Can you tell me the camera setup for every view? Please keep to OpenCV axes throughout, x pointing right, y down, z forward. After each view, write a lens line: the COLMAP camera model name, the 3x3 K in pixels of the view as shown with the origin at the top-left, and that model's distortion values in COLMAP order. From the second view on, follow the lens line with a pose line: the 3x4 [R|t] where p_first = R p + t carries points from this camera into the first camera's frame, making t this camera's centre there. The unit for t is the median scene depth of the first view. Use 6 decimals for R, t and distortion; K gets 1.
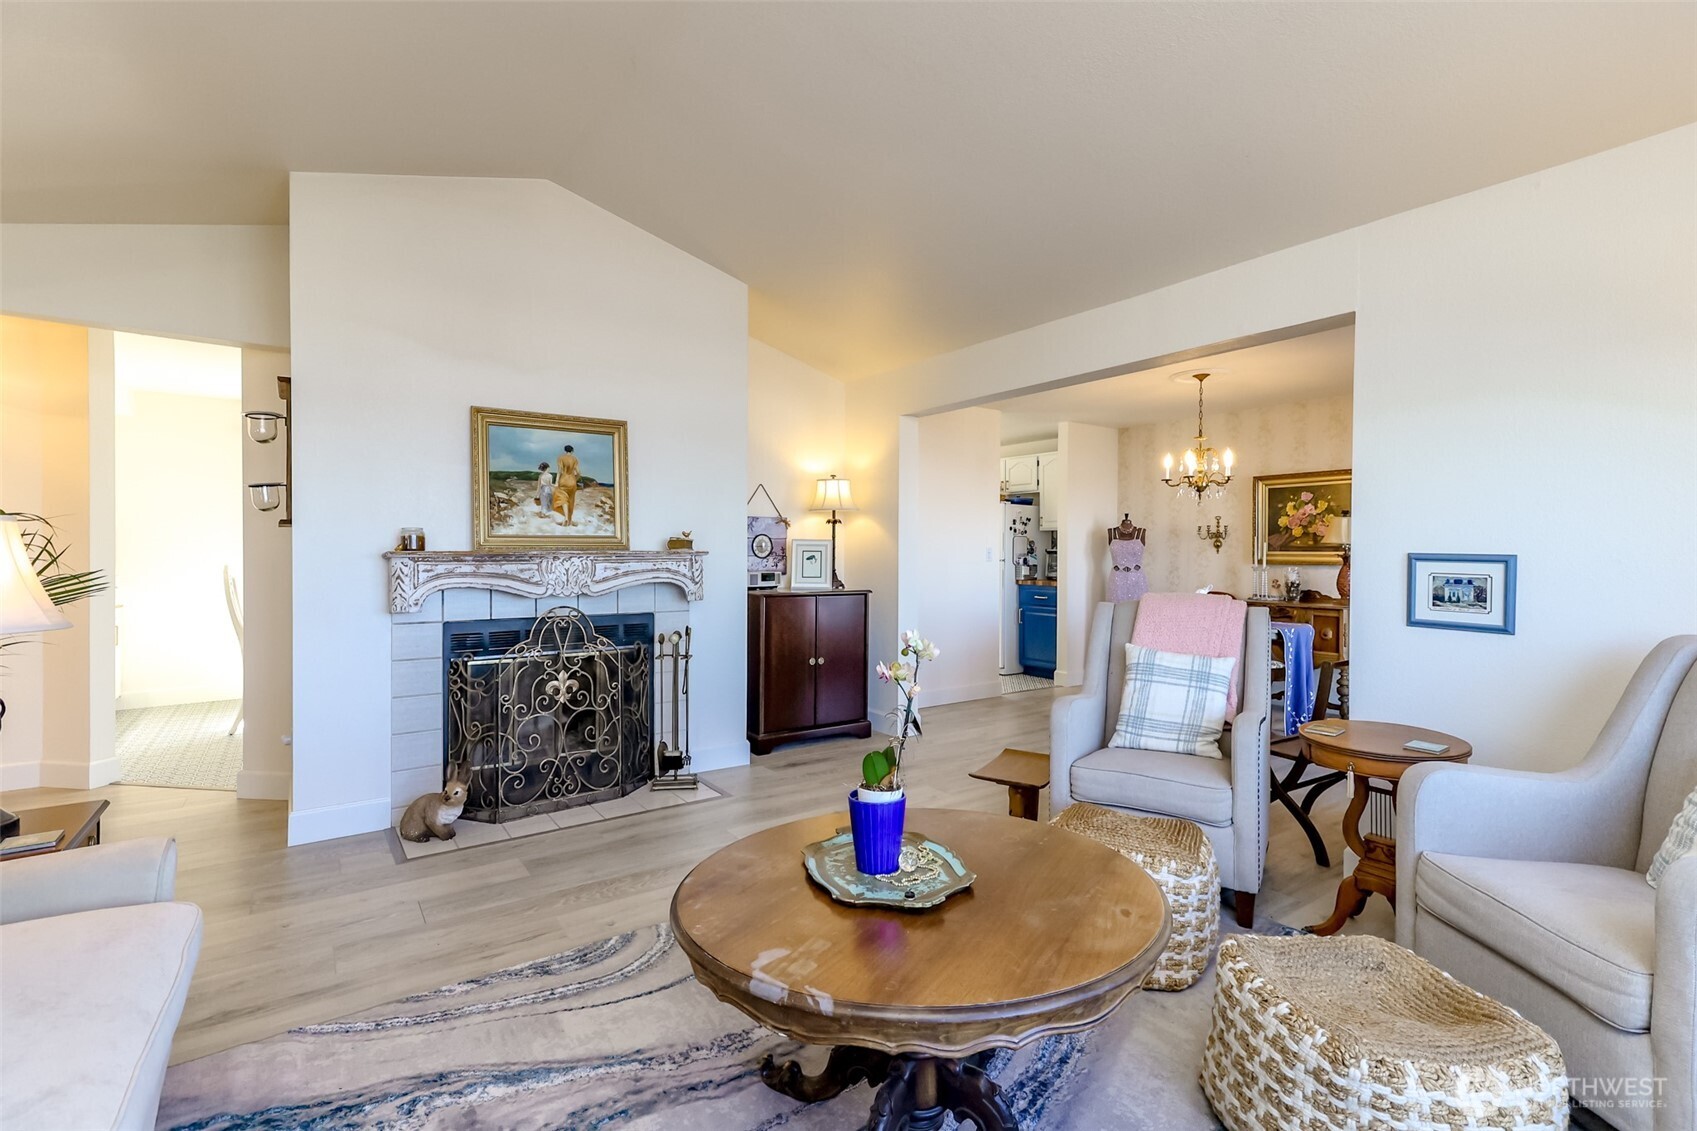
lens RADIAL K [[775.8, 0, 821.1], [0, 775.8, 565.1], [0, 0, 1]] dist [0.016841, 0.000870]
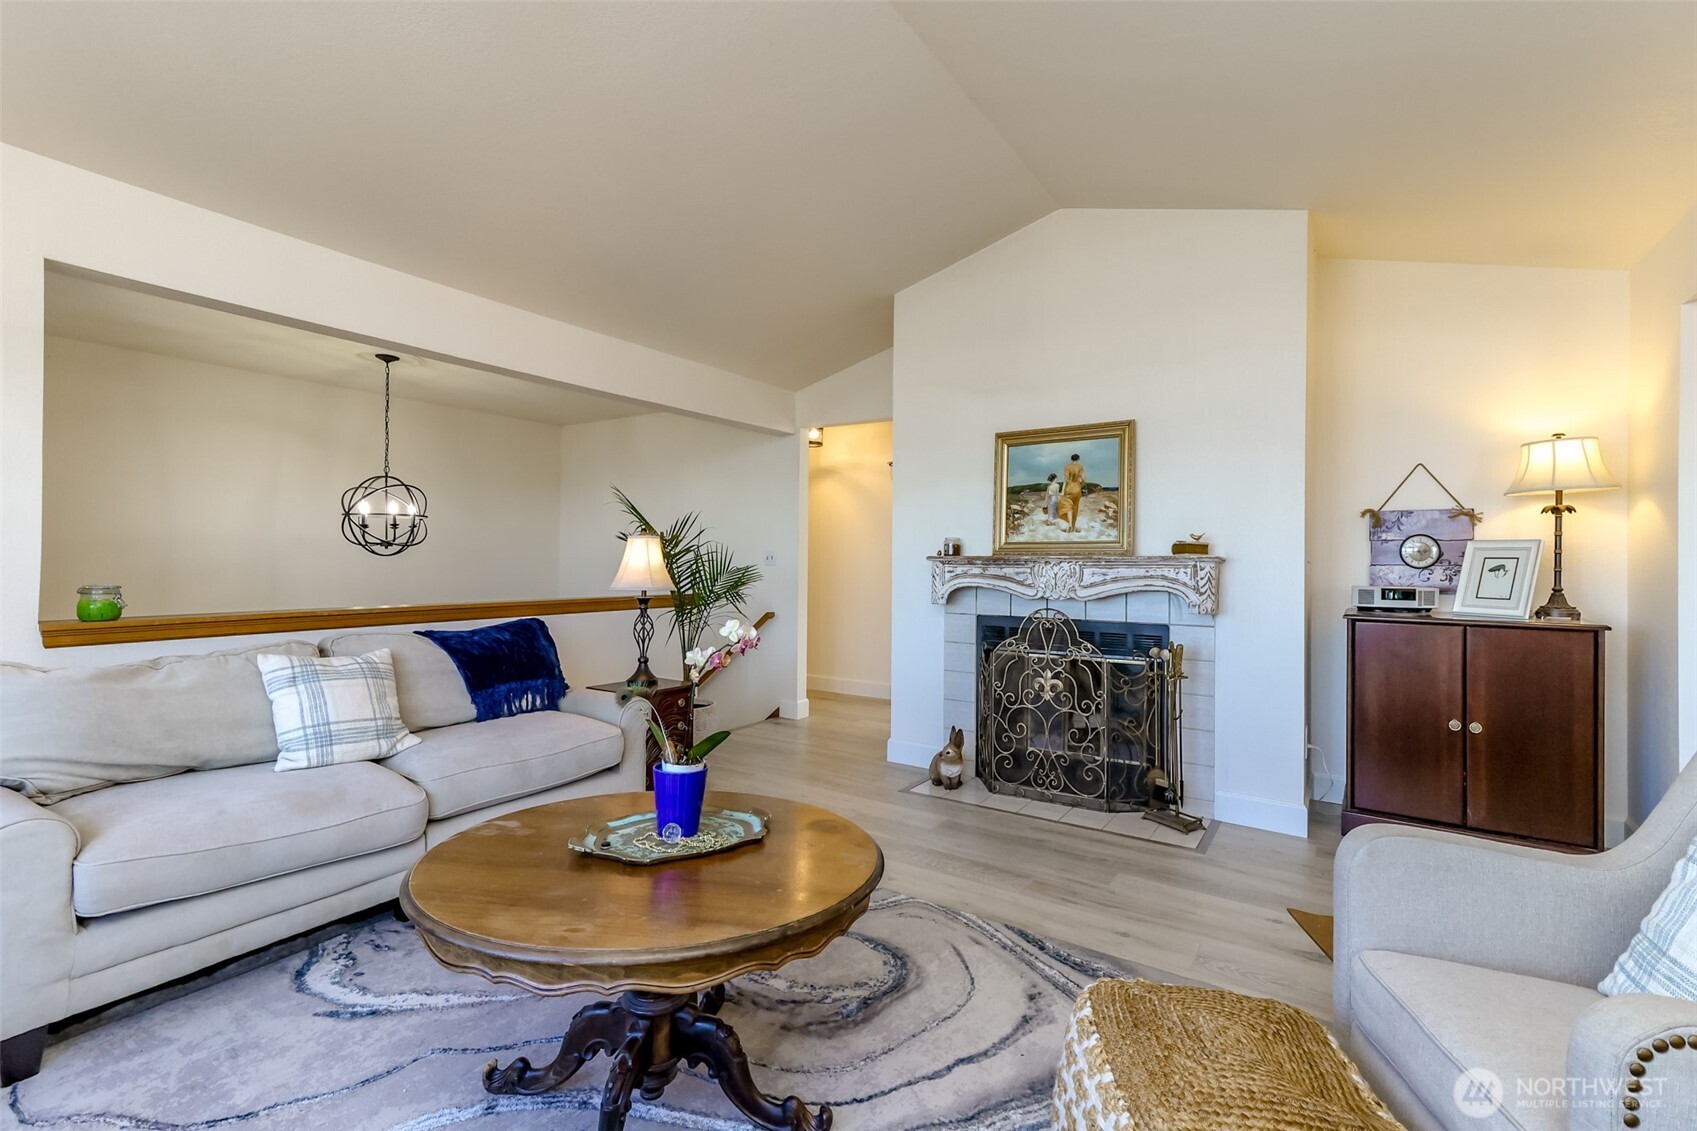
lens RADIAL K [[775.8, 0, 888.9], [0, 775.8, 566.8], [0, 0, 1]] dist [0.016841, 0.000870]
pose [[0.371157, 0.006799, -0.928545, 0.550963], [-0.024584, 0.999695, -0.002507, 0.004304], [0.928245, 0.023758, 0.371211, 0.396317]]
